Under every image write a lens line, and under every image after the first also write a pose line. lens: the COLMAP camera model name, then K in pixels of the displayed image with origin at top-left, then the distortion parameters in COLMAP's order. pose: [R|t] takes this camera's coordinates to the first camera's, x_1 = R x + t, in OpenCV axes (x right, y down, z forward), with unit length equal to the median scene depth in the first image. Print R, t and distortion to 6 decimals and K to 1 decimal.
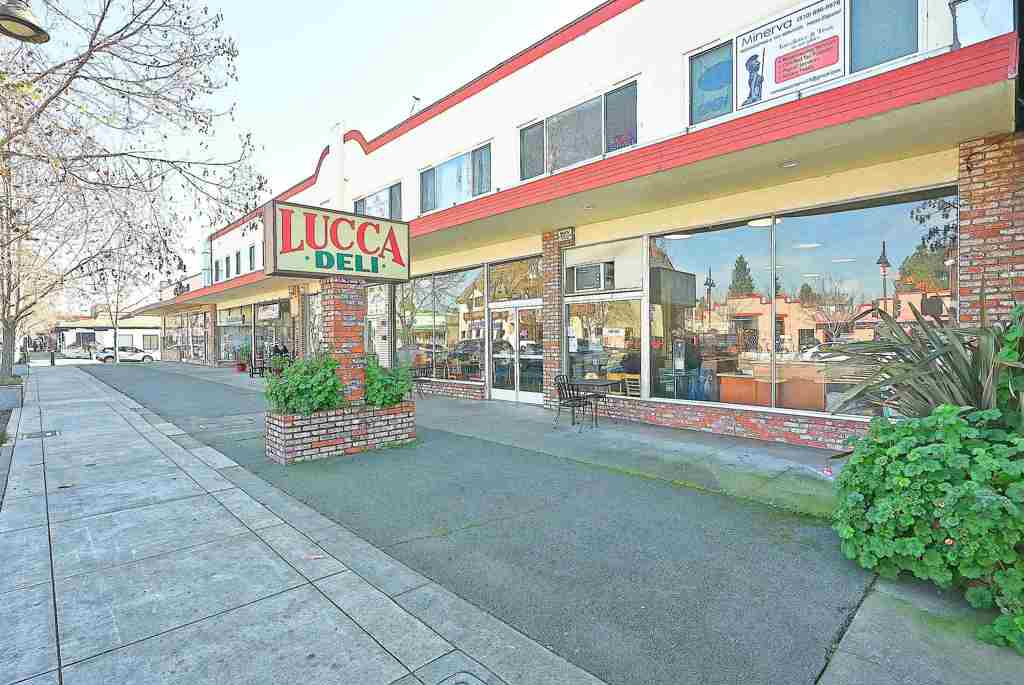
lens RADIAL K [[509.1, 0, 506.5], [0, 509.1, 342.8], [0, 0, 1]] dist [-0.004310, -0.000695]
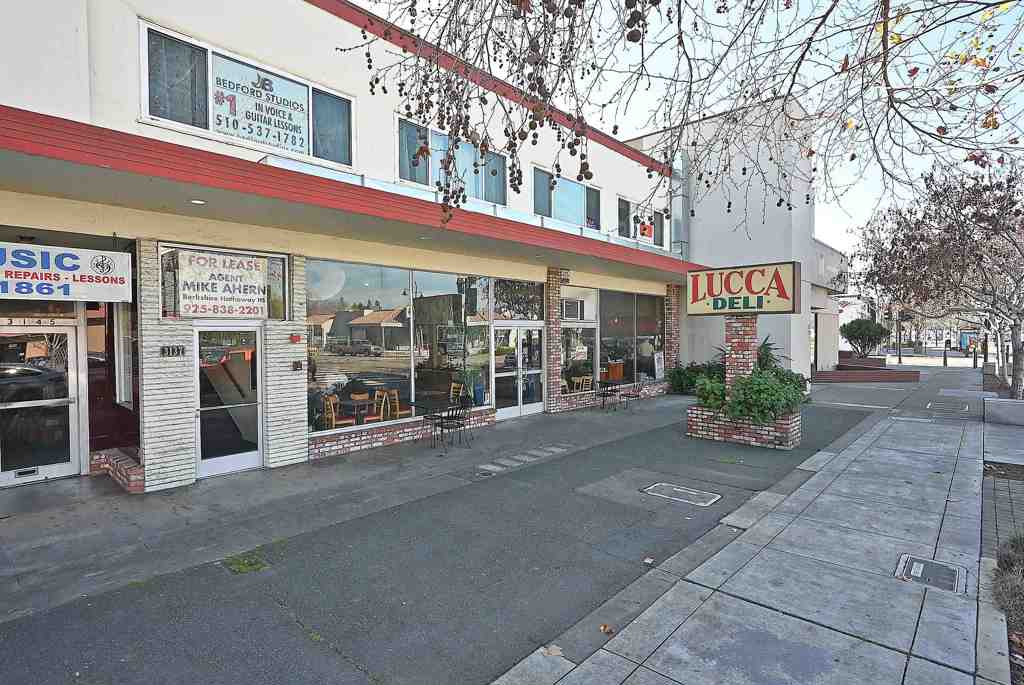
lens RADIAL K [[509.1, 0, 506.5], [0, 509.1, 342.8], [0, 0, 1]] dist [-0.004310, -0.000695]
pose [[-0.063169, -0.000424, 0.998003, -1.173855], [0.025132, 0.999682, 0.002016, -0.044641], [-0.997686, 0.025209, -0.063138, 1.241138]]
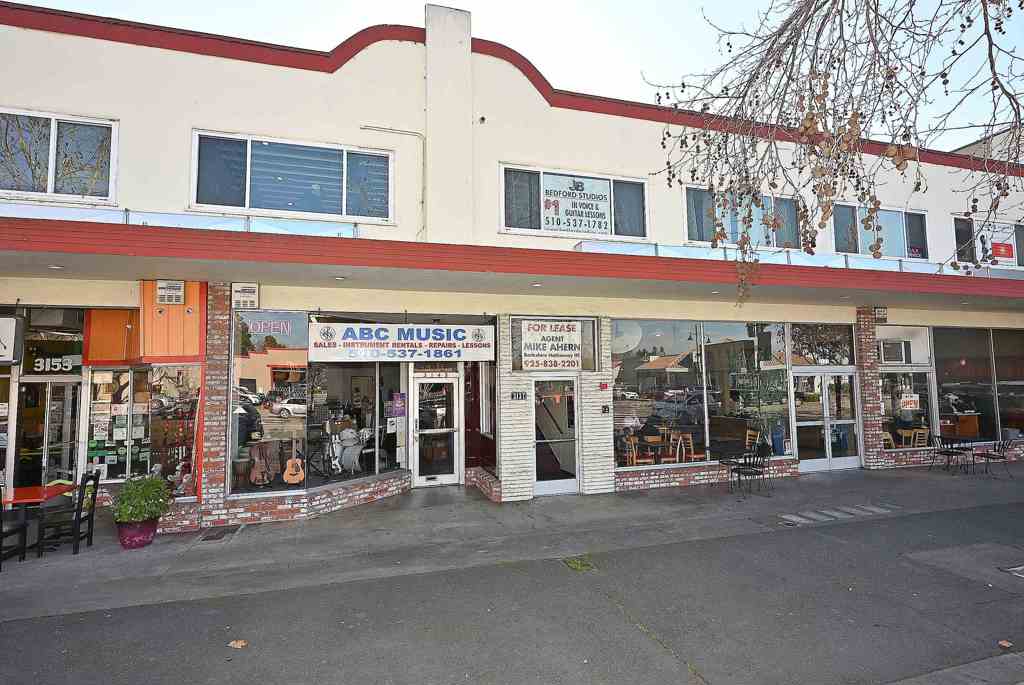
lens RADIAL K [[509.1, 0, 506.5], [0, 509.1, 342.8], [0, 0, 1]] dist [-0.004310, -0.000695]
pose [[0.456973, 0.076753, 0.886163, -1.298053], [0.020103, 0.995124, -0.096557, -0.050962], [-0.889253, 0.061938, 0.453202, 1.244493]]
